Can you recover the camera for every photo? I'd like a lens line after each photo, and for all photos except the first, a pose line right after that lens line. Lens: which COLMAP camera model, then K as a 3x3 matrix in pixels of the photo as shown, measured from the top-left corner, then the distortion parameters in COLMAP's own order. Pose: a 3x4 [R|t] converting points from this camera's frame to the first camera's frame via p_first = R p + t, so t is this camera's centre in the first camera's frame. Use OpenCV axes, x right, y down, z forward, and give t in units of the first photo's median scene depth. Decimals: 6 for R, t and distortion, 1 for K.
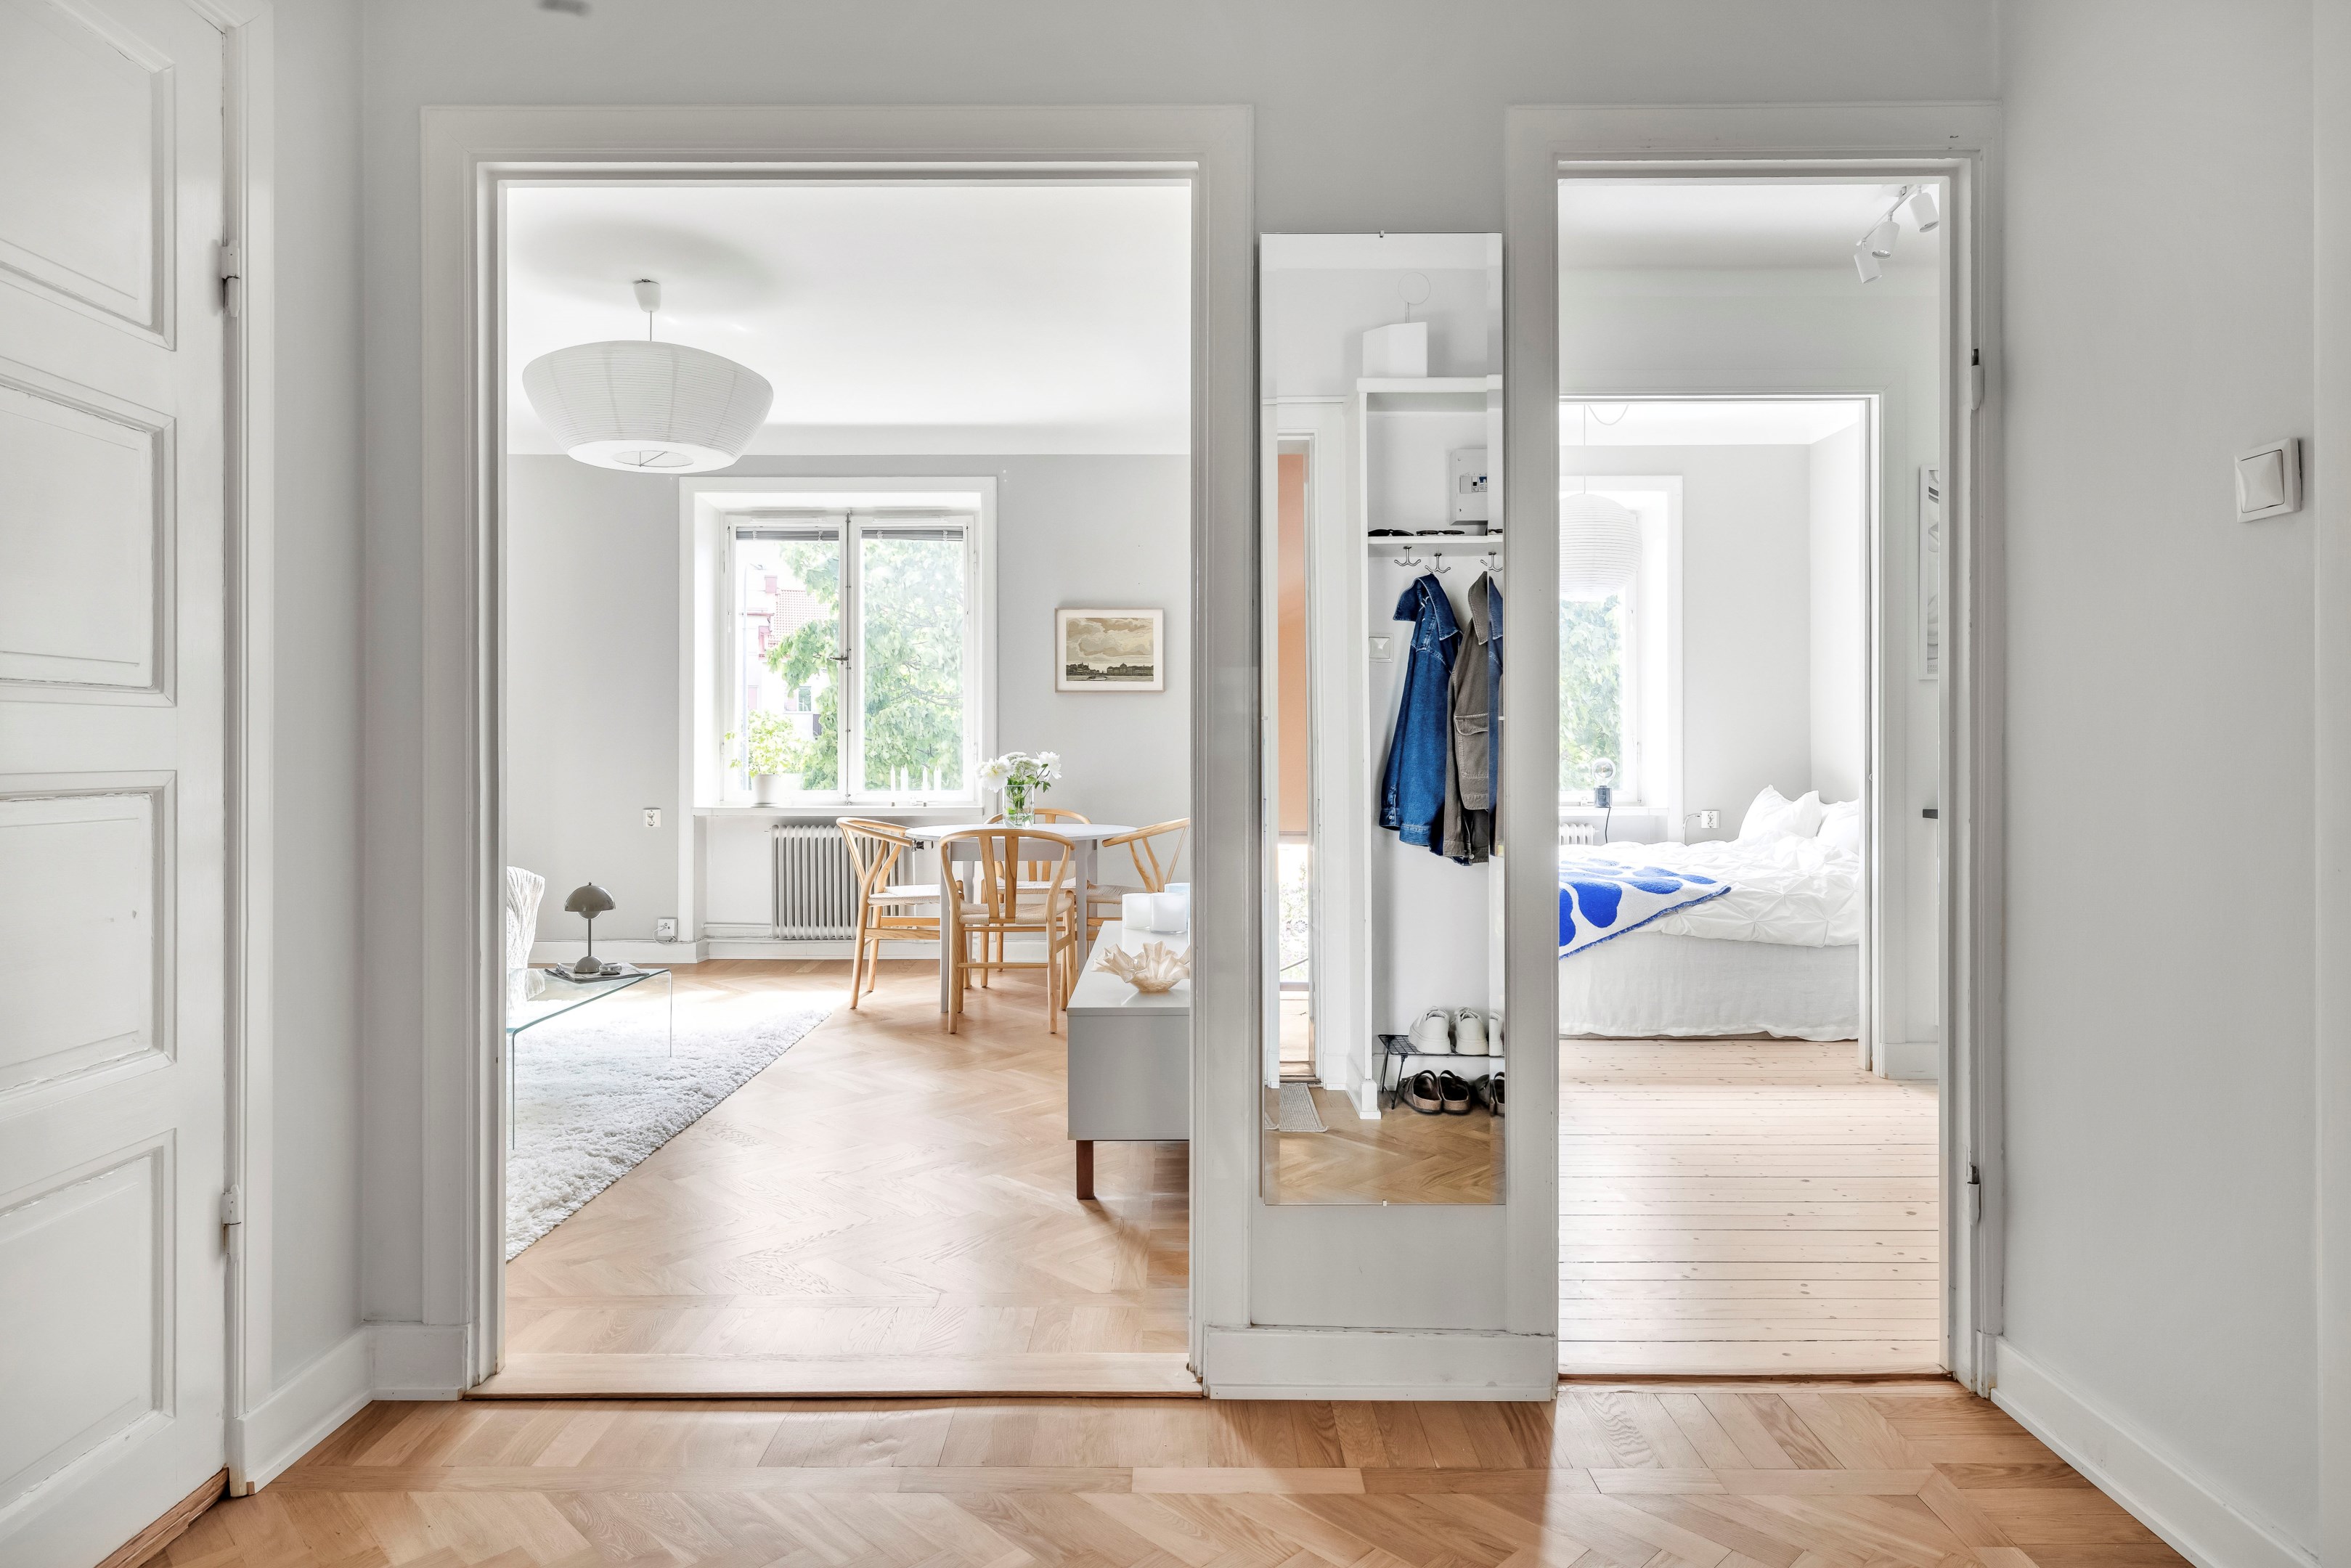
lens RADIAL K [[1338.5, 0, 1172.3], [0, 1338.5, 746.6], [0, 0, 1]] dist [0.000529, 0.000033]
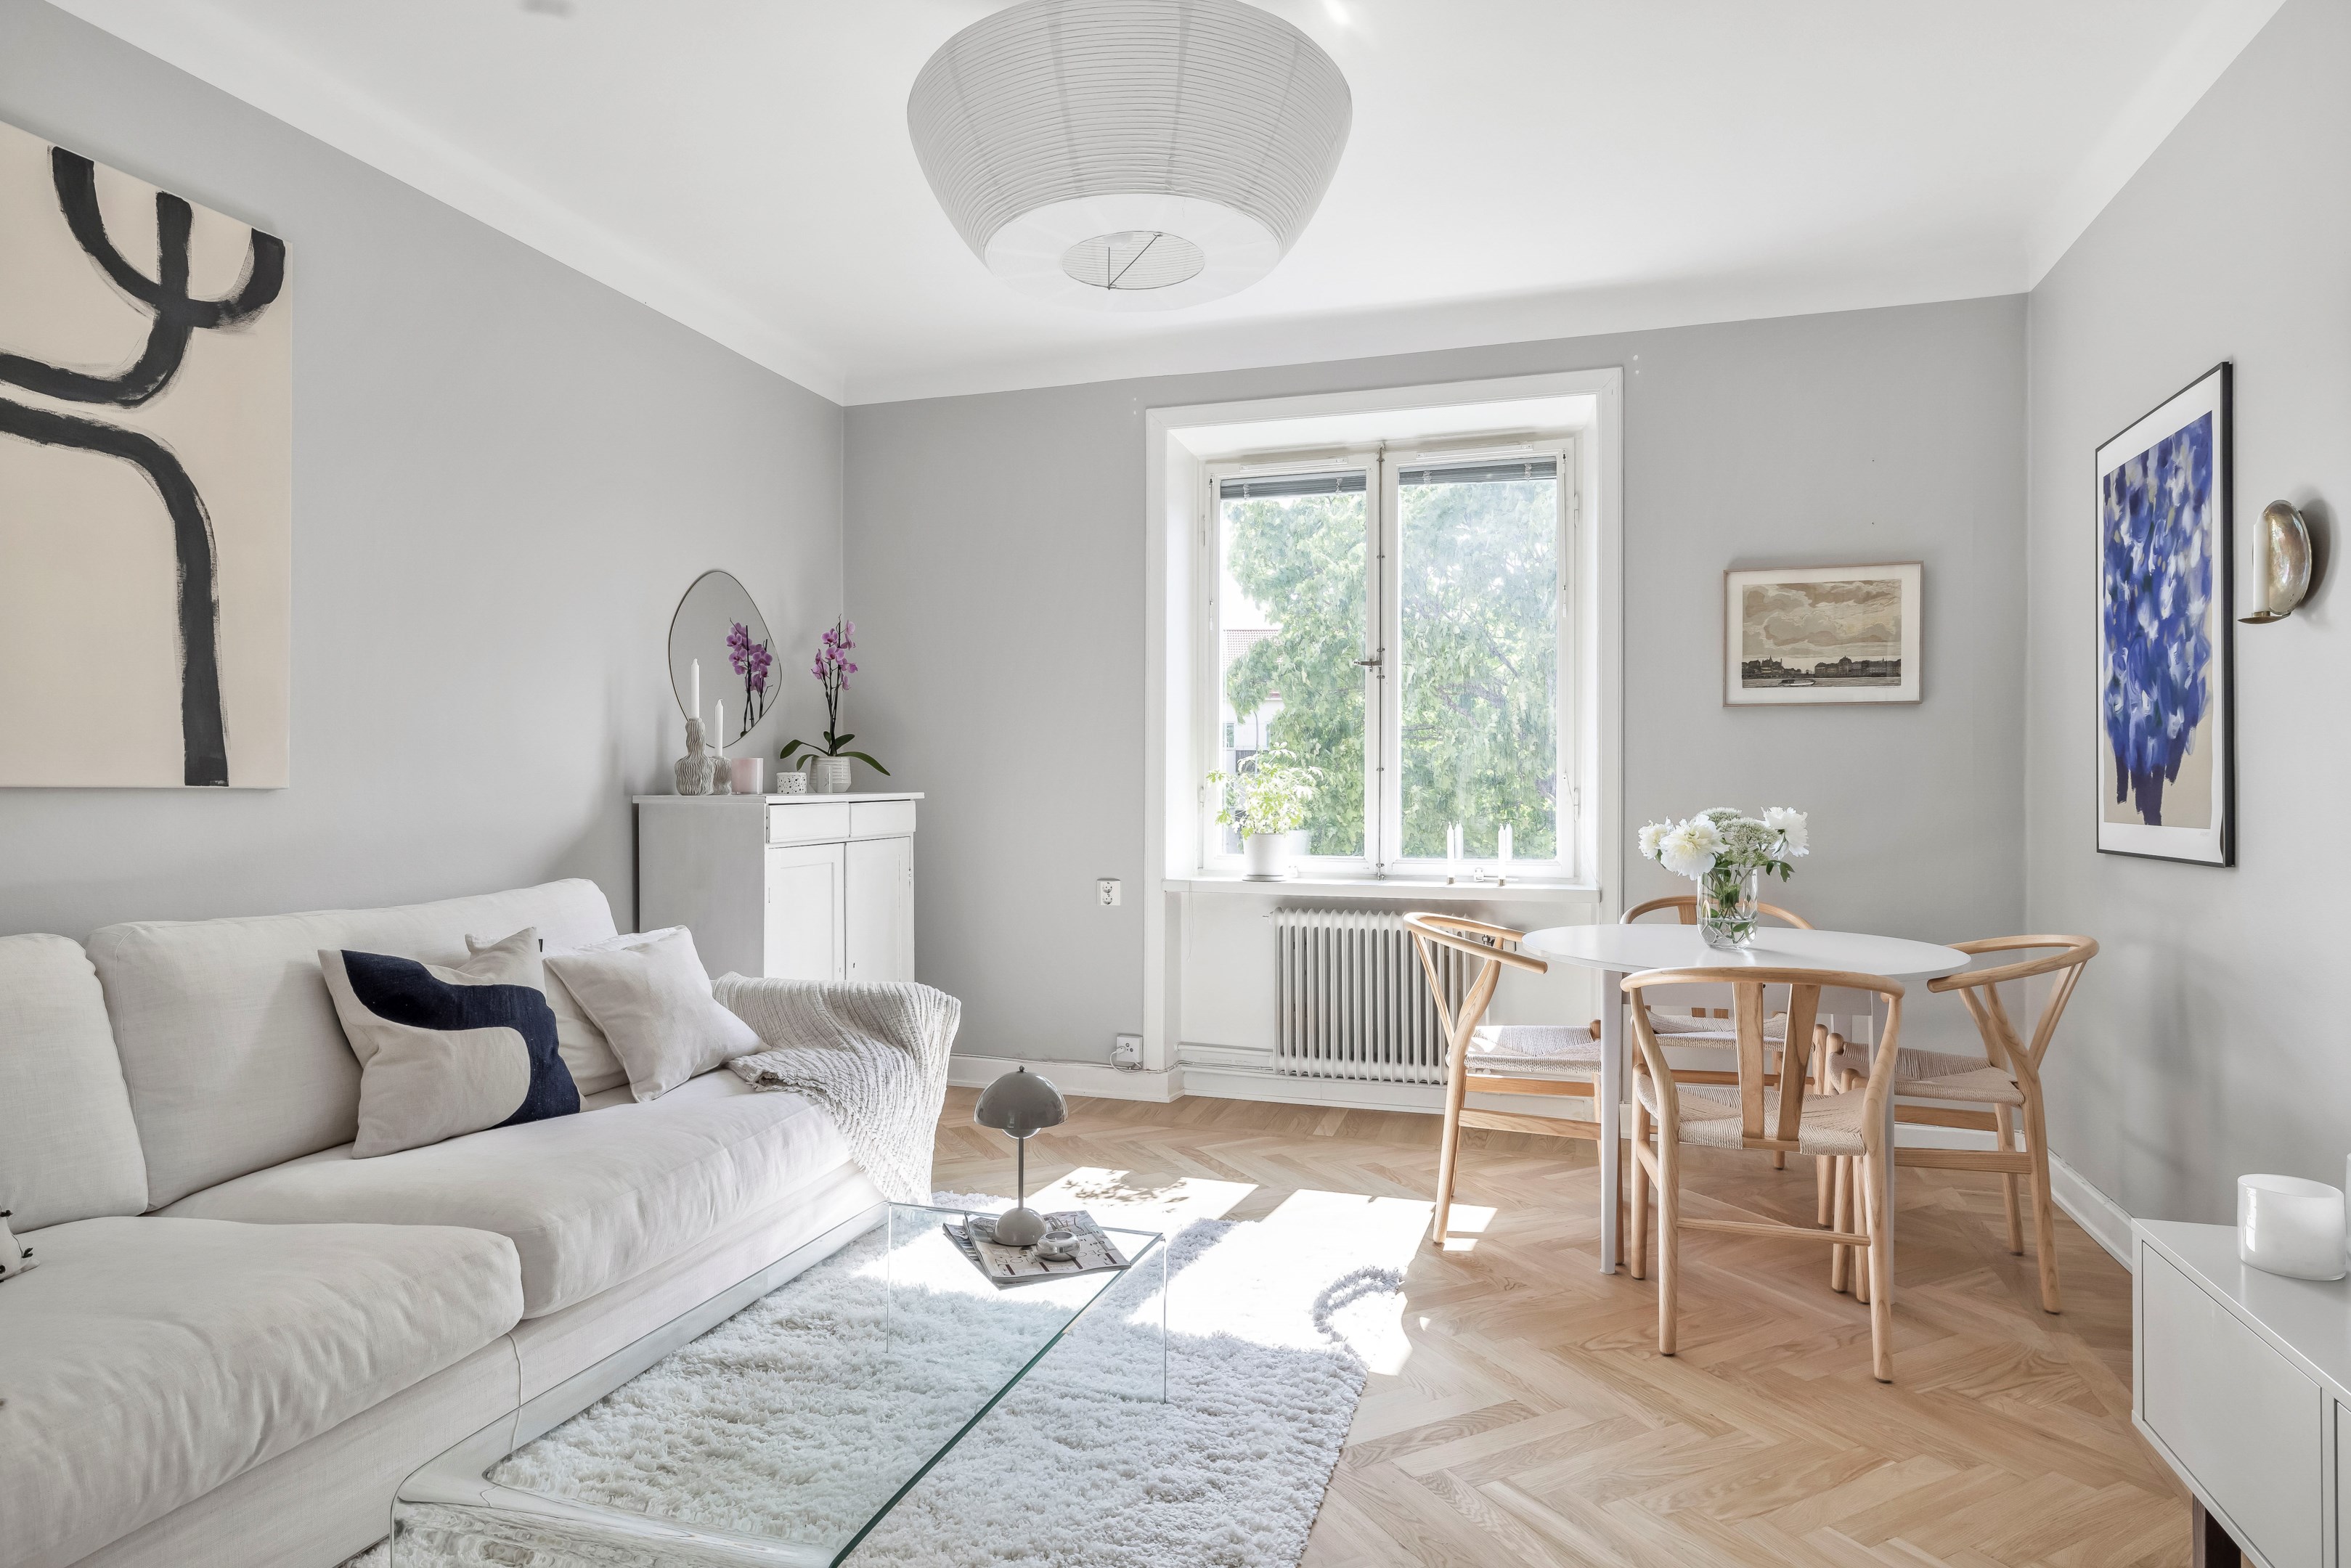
lens RADIAL K [[1316.4, 0, 1171.3], [0, 1316.4, 780.6], [0, 0, 1]] dist [0.000682, 0.000042]
pose [[0.953231, 0.001100, -0.302240, -0.146437], [-0.001510, 0.999998, -0.001121, -0.005398], [0.302239, 0.001524, 0.953231, 0.344565]]
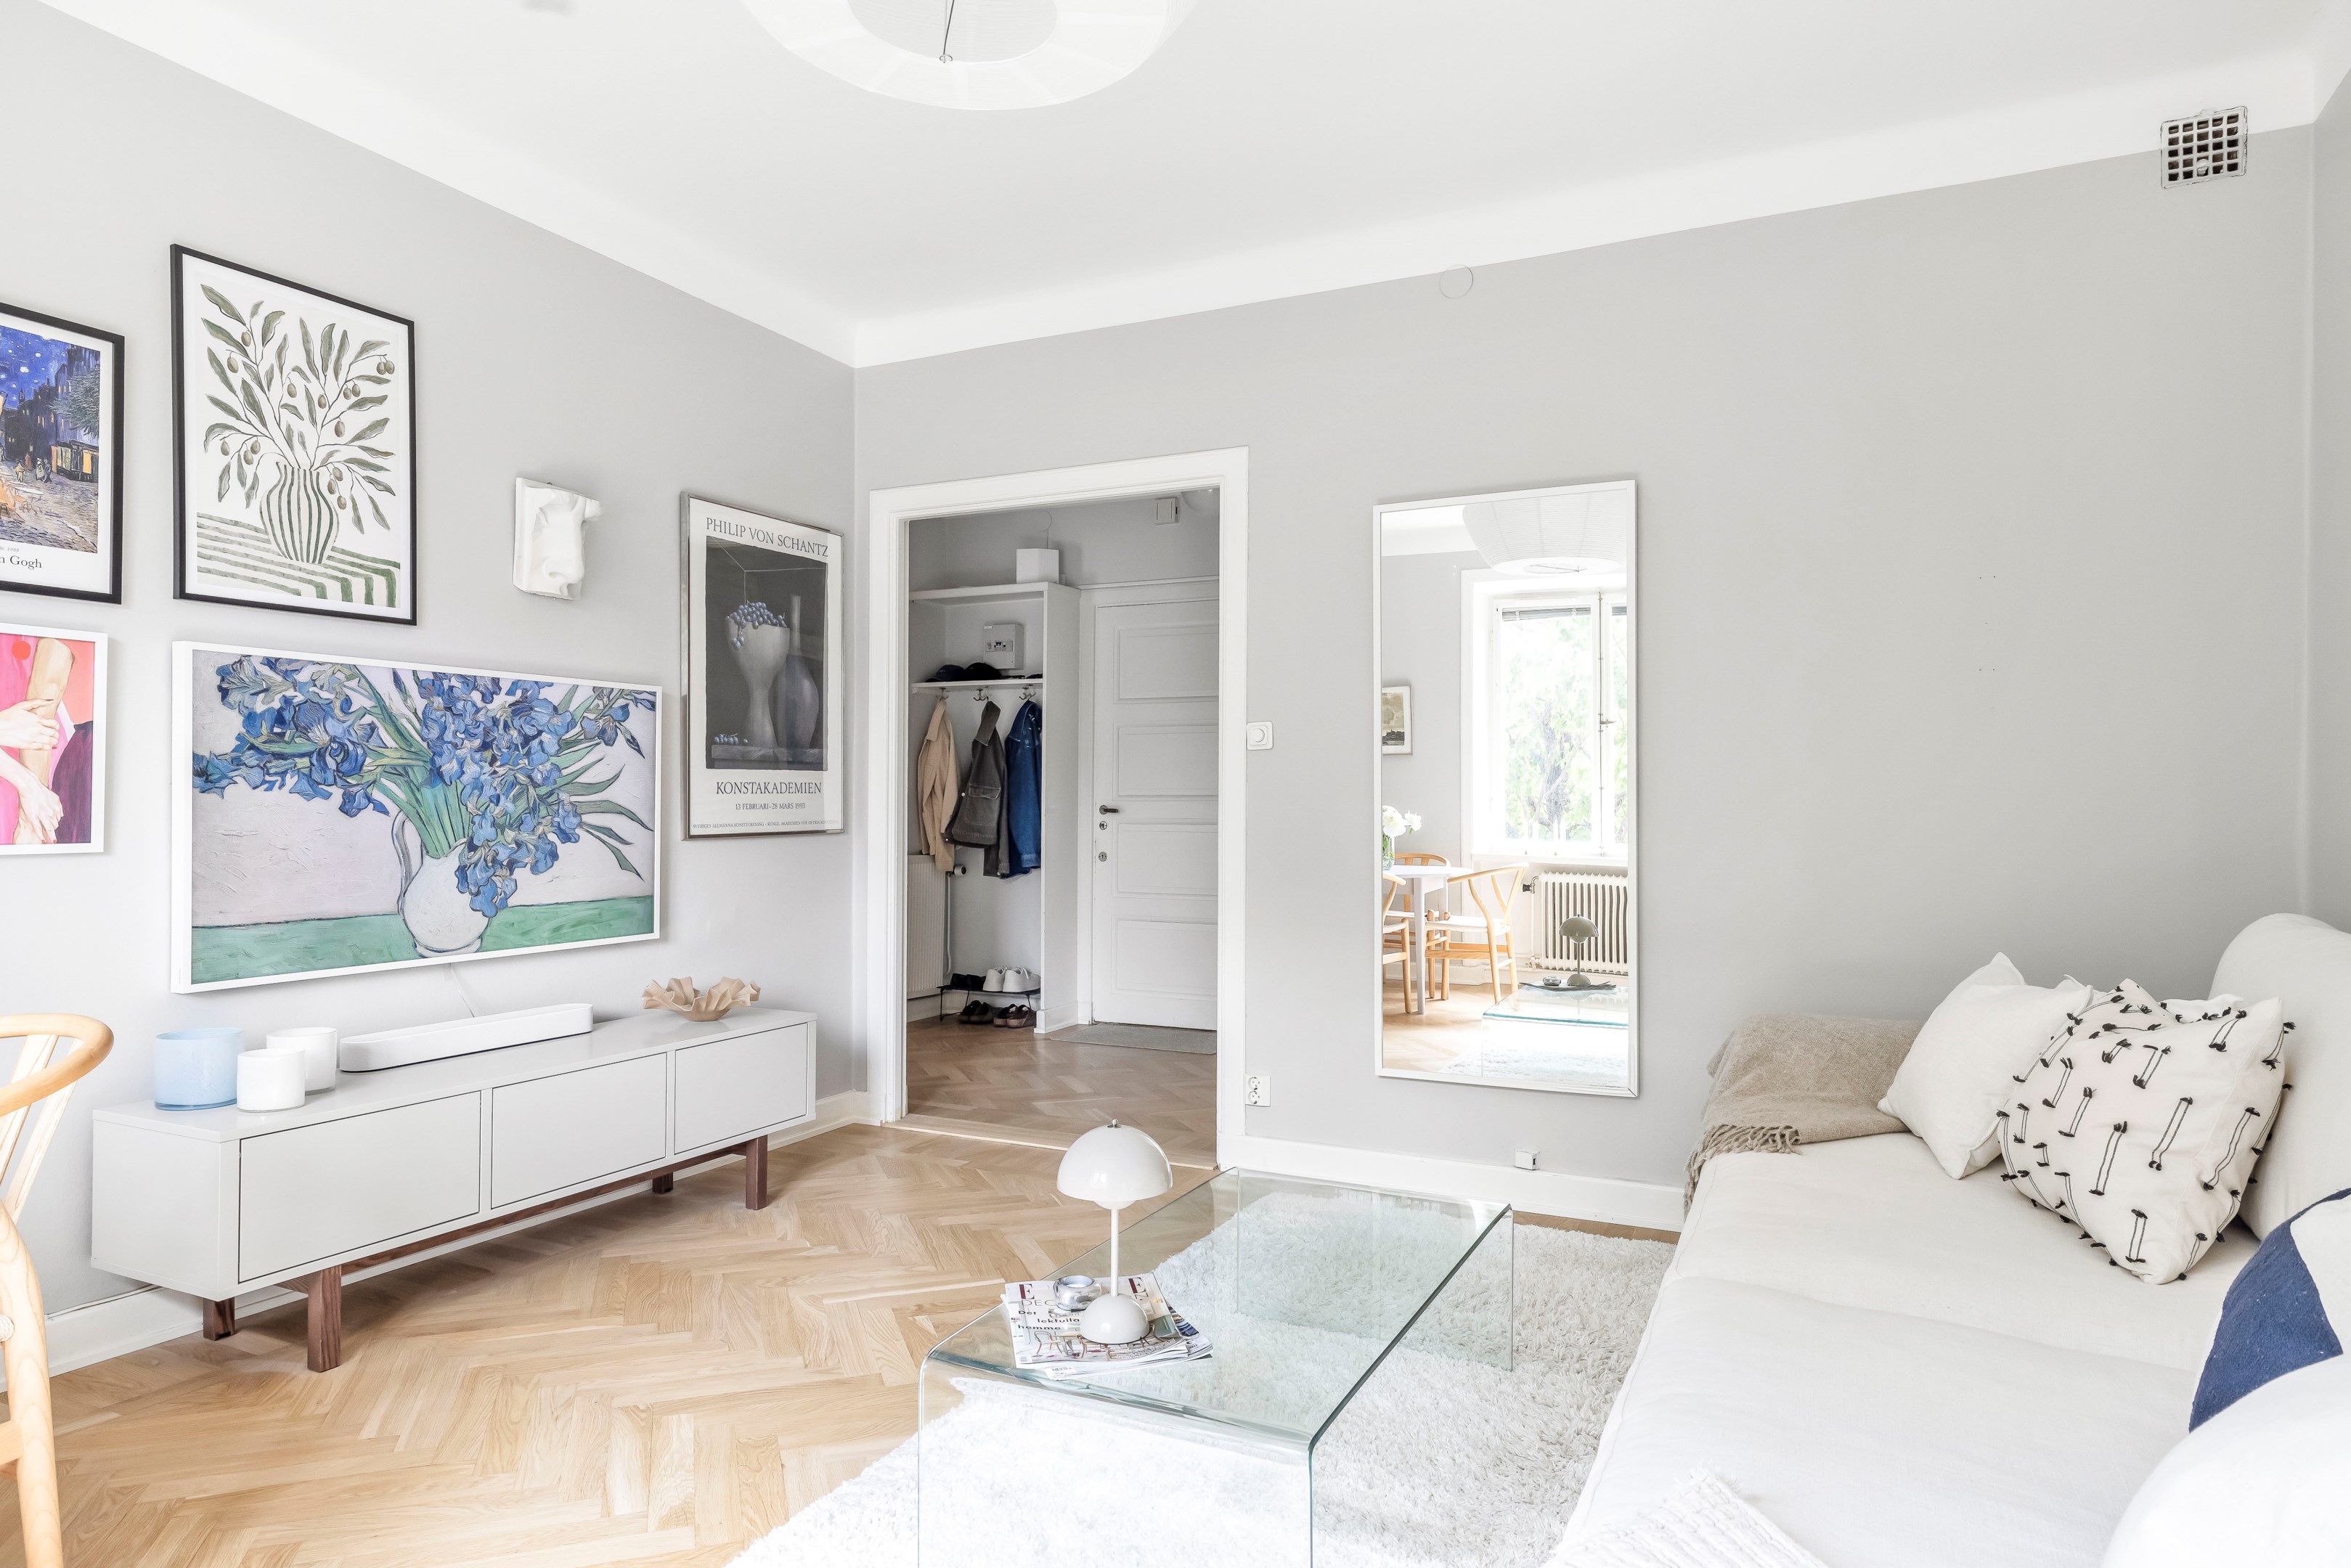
lens RADIAL K [[1377.8, 0, 1171.4], [0, 1377.8, 797.7], [0, 0, 1]] dist [0.003669, -0.000585]
pose [[-0.901734, -0.002556, 0.432284, -0.413754], [-0.007434, 0.999926, -0.009595, 0.002630], [-0.432227, -0.011866, -0.901687, 0.897167]]
